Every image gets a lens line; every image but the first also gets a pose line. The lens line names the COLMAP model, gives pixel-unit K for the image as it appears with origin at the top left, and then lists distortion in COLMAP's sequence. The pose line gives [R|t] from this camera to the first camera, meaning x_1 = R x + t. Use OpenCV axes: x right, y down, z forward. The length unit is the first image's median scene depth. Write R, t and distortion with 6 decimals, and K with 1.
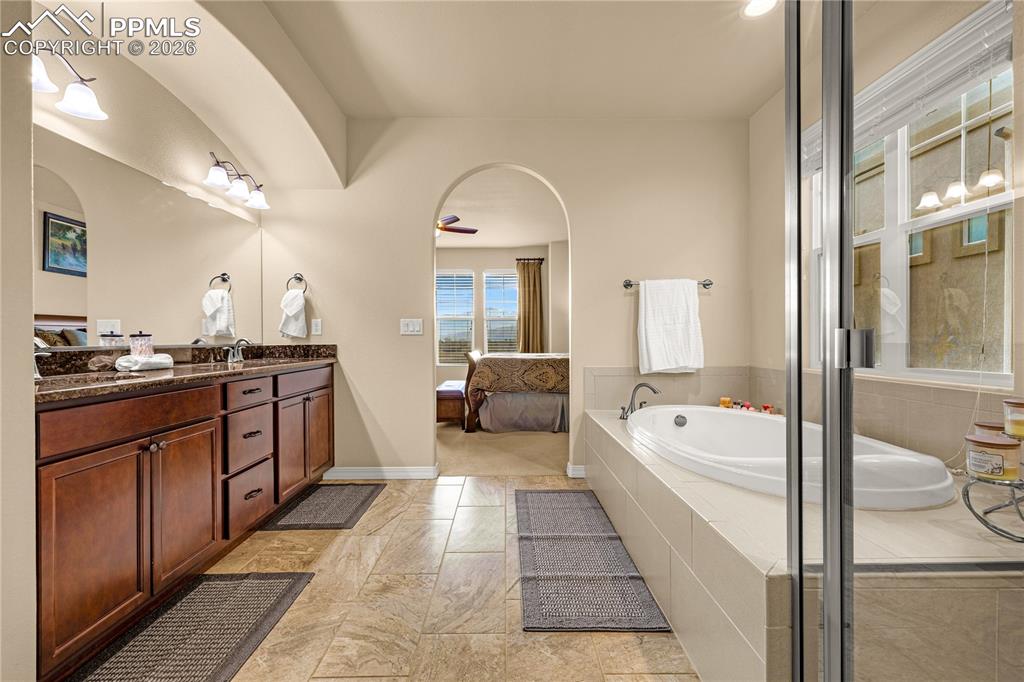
lens RADIAL K [[434.1, 0, 512.0], [0, 434.1, 341.0], [0, 0, 1]] dist [0.000925, 0.000192]
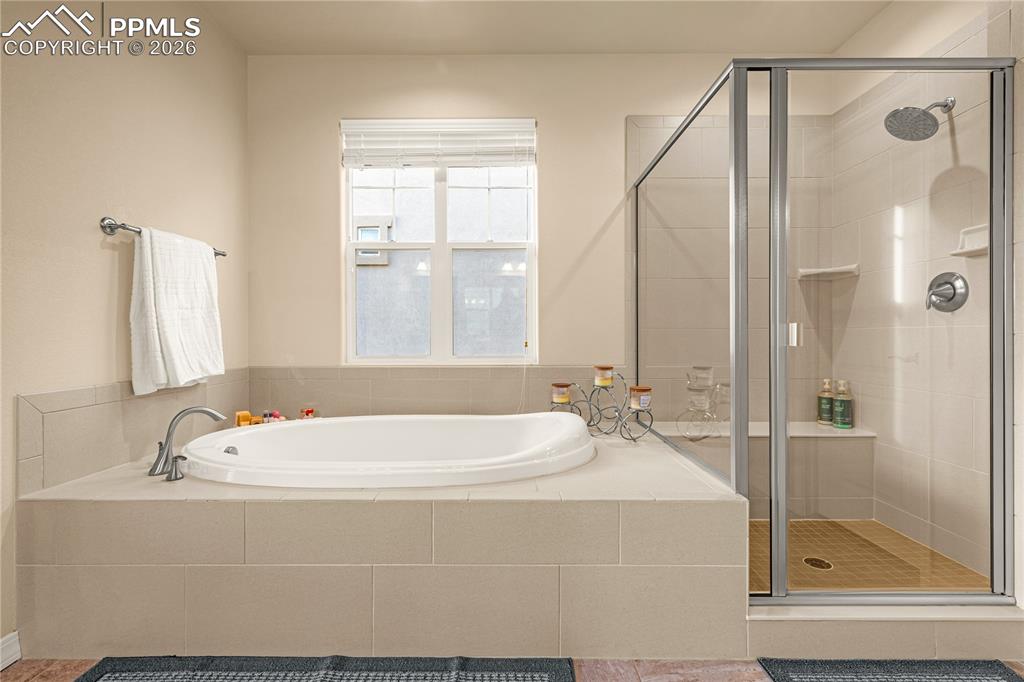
lens RADIAL K [[434.1, 0, 512.0], [0, 434.1, 341.0], [0, 0, 1]] dist [0.000925, 0.000192]
pose [[0.014951, -0.013168, 0.999802, -0.247267], [0.007282, 0.999888, 0.013060, 0.002799], [-0.999862, 0.007085, 0.015045, 0.523578]]
